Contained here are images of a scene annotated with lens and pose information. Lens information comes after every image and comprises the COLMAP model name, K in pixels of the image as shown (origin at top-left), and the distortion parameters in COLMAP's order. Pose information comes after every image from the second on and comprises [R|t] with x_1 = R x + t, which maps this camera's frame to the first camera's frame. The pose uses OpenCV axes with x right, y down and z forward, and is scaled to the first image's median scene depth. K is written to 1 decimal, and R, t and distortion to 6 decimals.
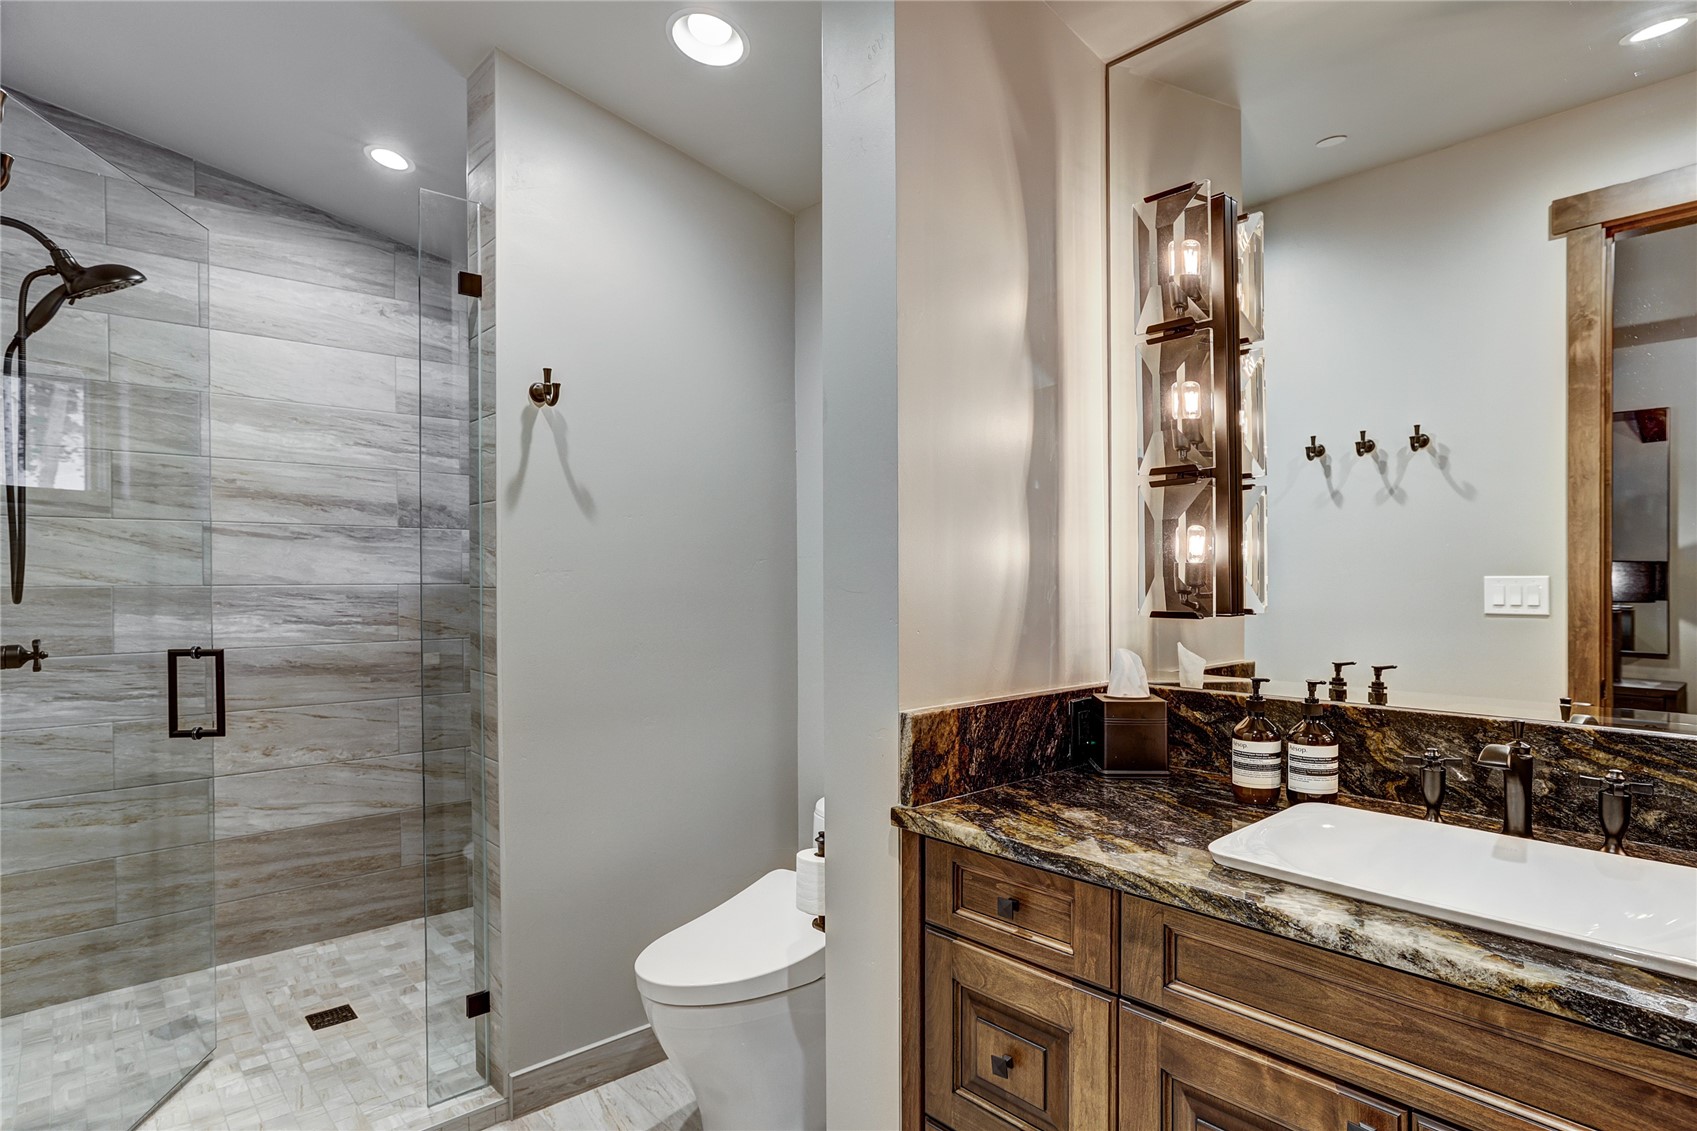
lens RADIAL K [[898.9, 0, 841.7], [0, 898.9, 576.6], [0, 0, 1]] dist [-0.000658, -0.000050]
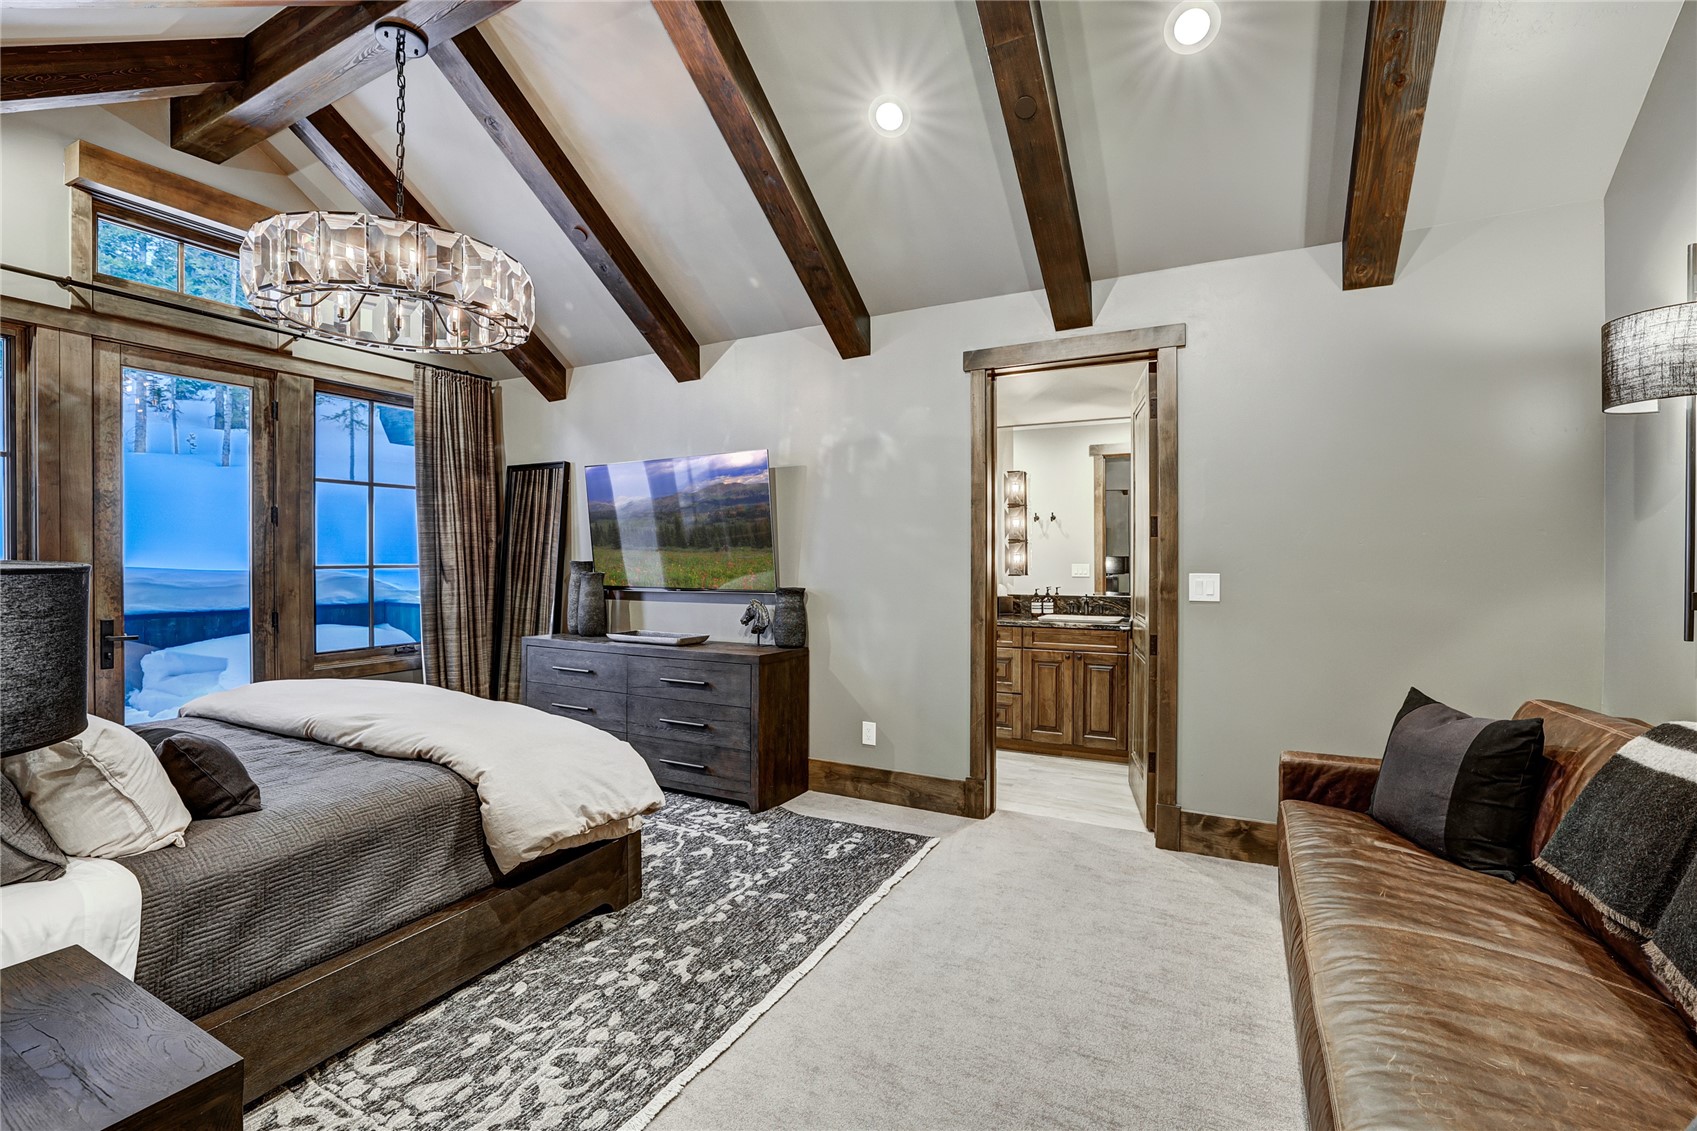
lens RADIAL K [[734.2, 0, 848.8], [0, 734.2, 563.5], [0, 0, 1]] dist [-0.001251, 0.000052]
pose [[0.937612, -0.007768, 0.347596, -1.539184], [0.007590, 0.999969, 0.001873, -0.020654], [-0.347600, 0.000882, 0.937643, -1.915653]]
